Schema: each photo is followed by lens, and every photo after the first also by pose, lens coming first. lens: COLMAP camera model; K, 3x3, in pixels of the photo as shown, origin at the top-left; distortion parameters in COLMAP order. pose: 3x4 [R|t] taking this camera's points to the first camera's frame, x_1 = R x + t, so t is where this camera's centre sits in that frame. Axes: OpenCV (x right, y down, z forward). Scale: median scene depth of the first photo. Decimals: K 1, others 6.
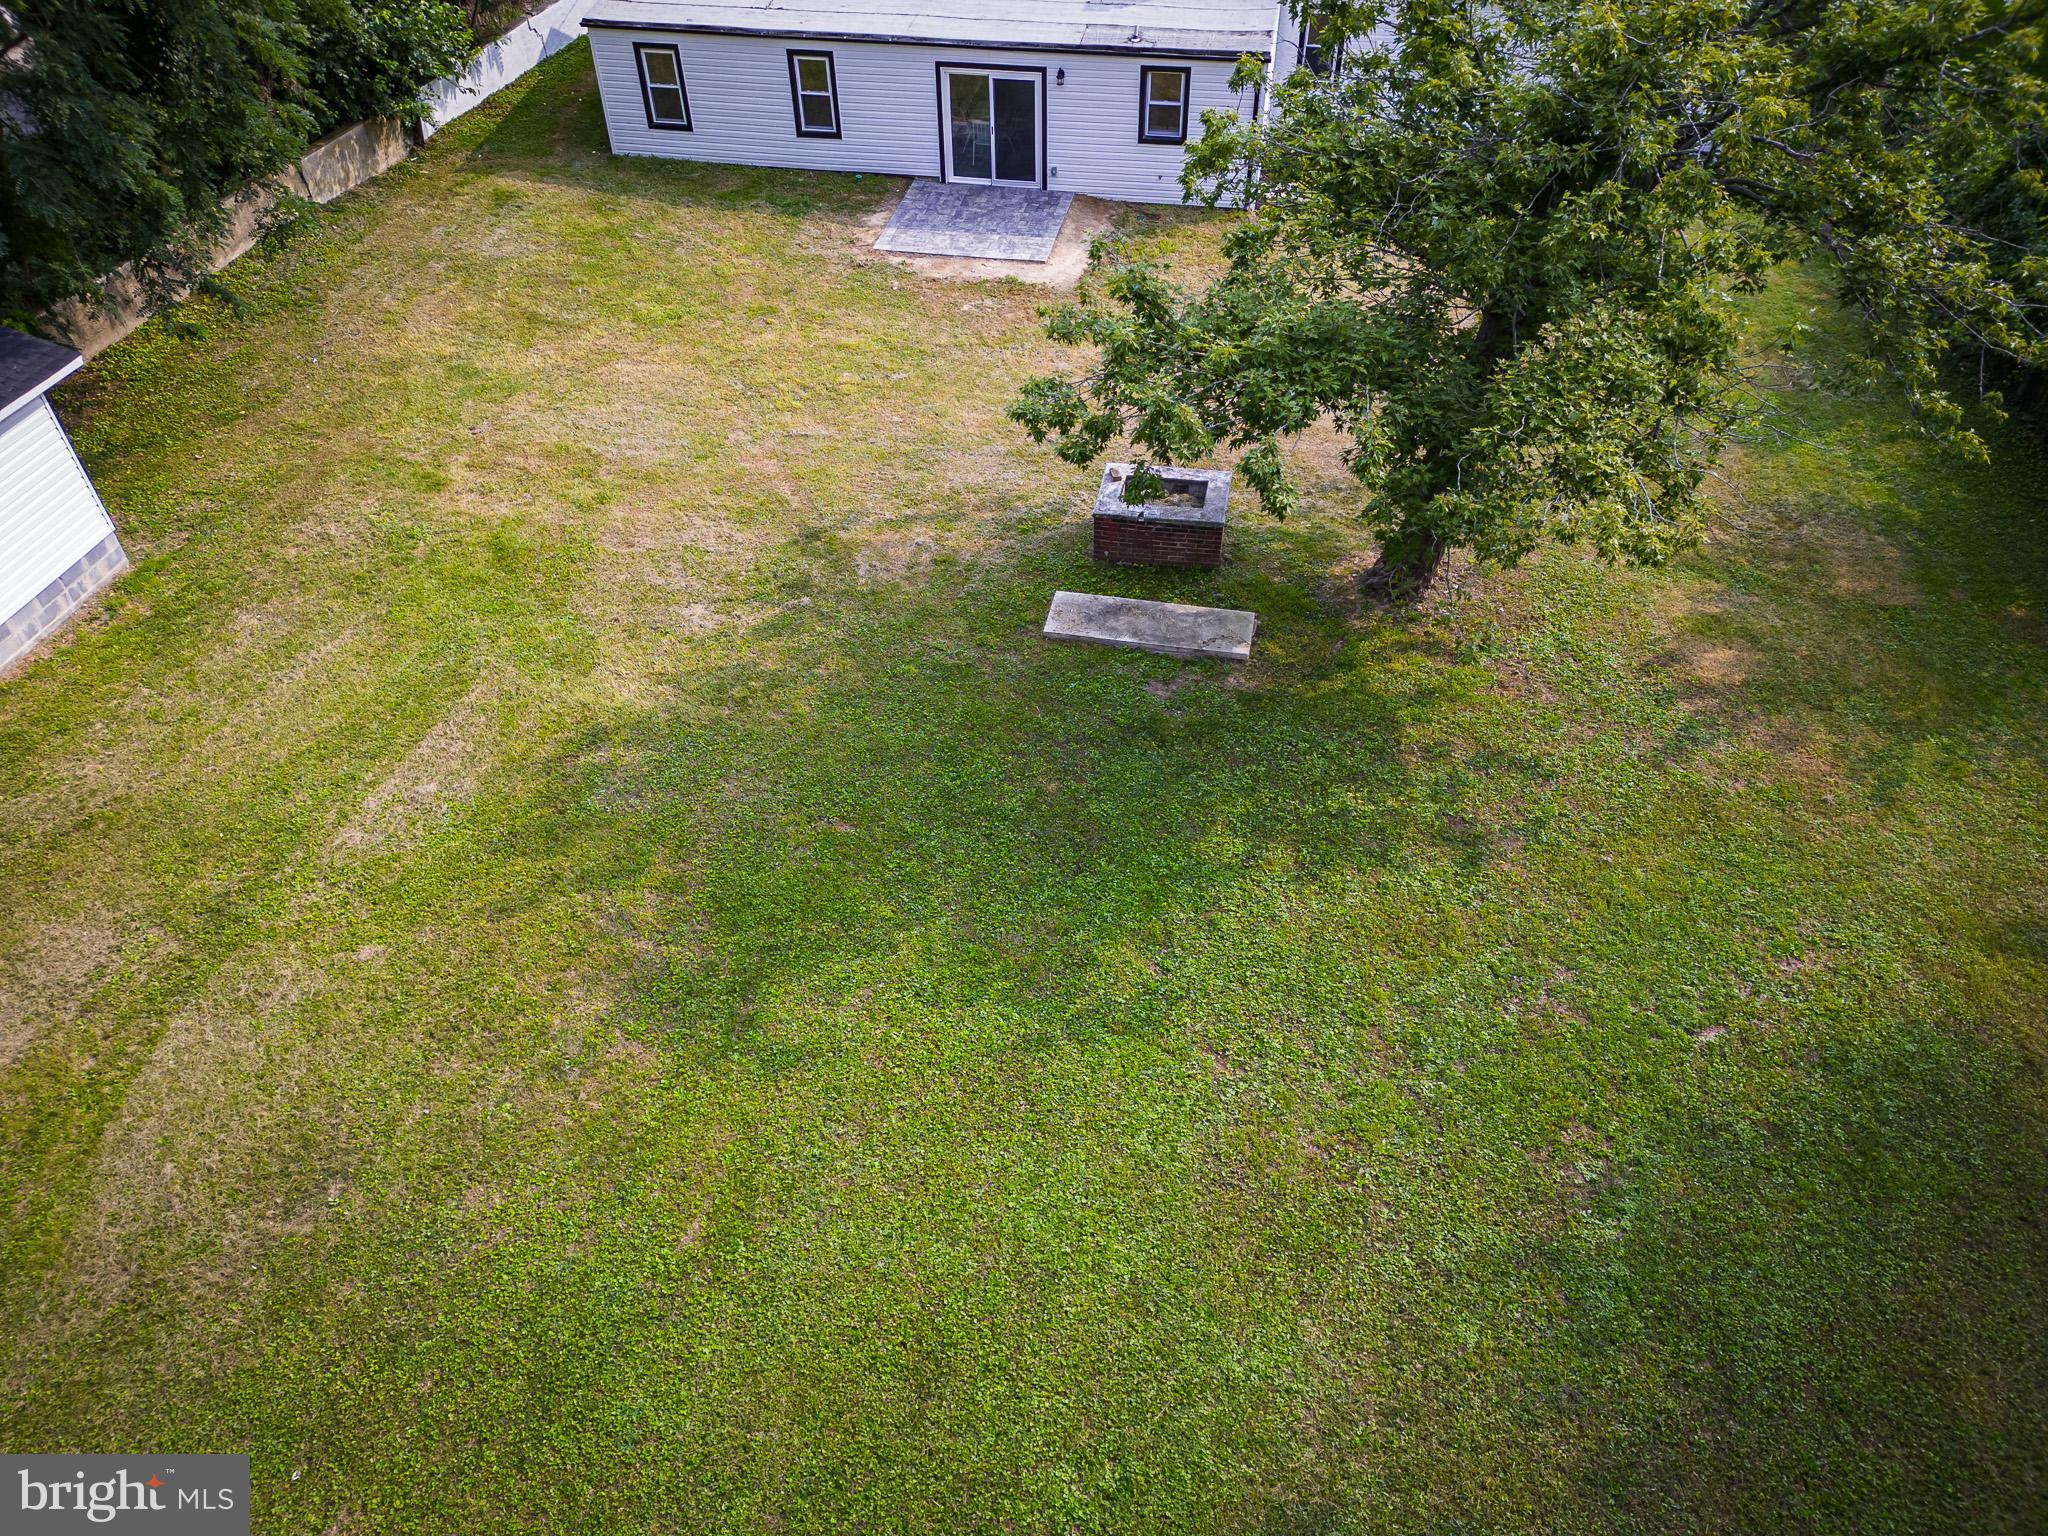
lens RADIAL K [[1401.7, 0, 1024.0], [0, 1401.7, 768.0], [0, 0, 1]] dist [0.104895, -0.139854]
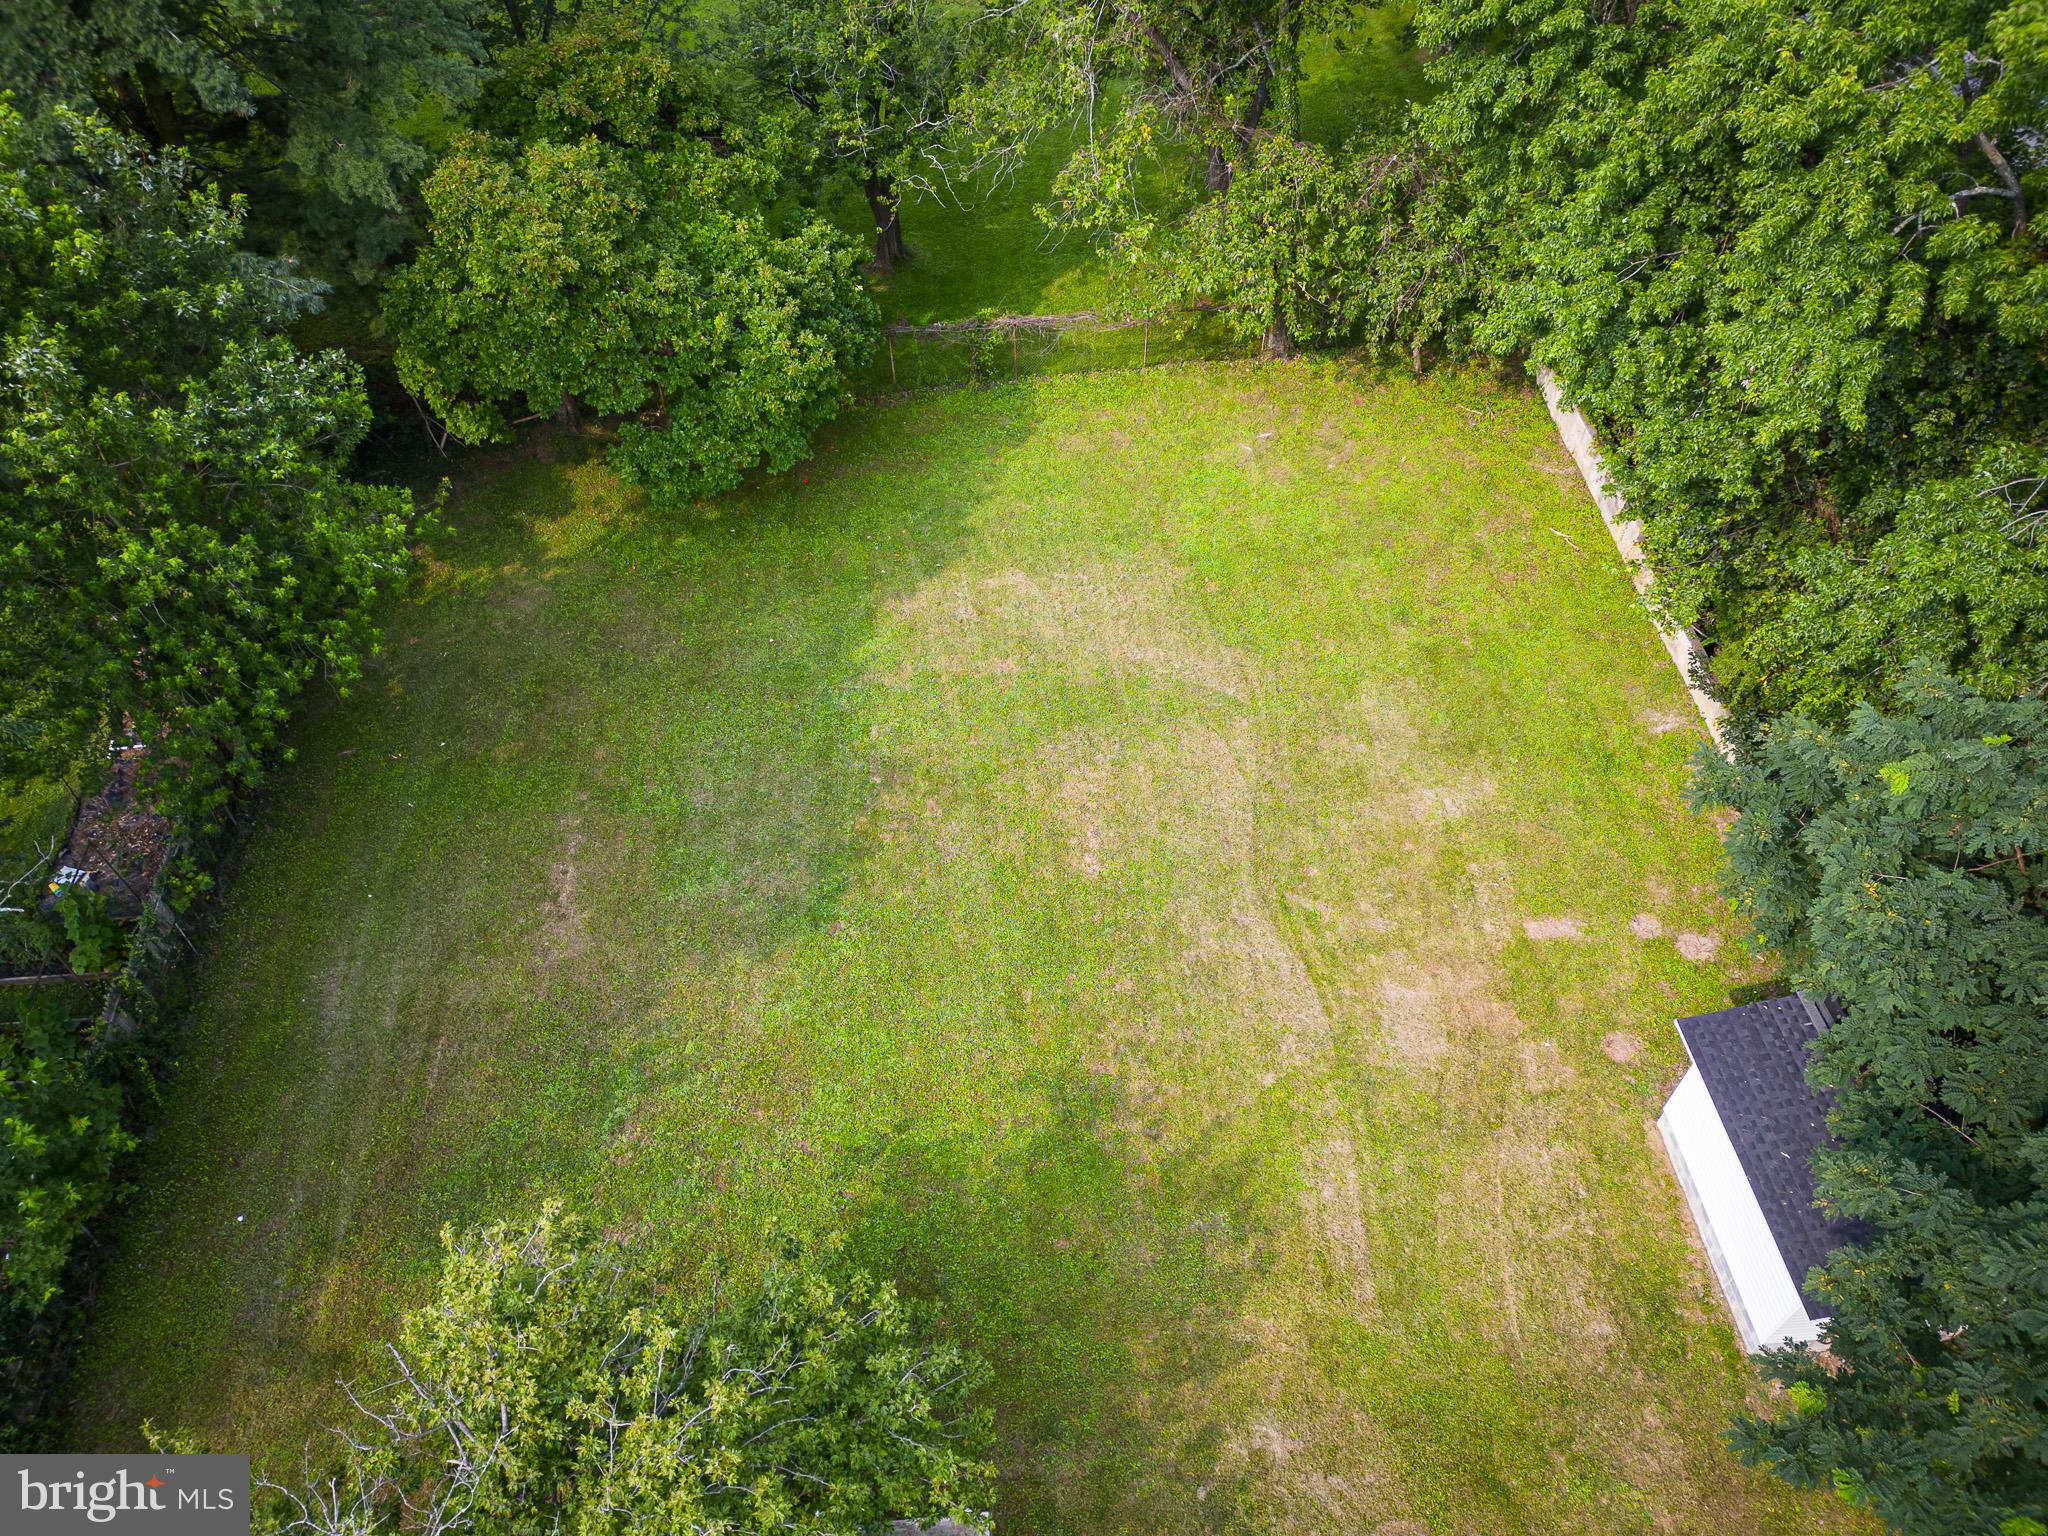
lens RADIAL K [[1401.7, 0, 1024.0], [0, 1401.7, 768.0], [0, 0, 1]] dist [0.104895, -0.139854]
pose [[-0.959543, 0.231950, -0.159613, 0.031611], [-0.167939, -0.016472, 0.985660, -1.248391], [0.225995, 0.972588, 0.054759, 0.338730]]
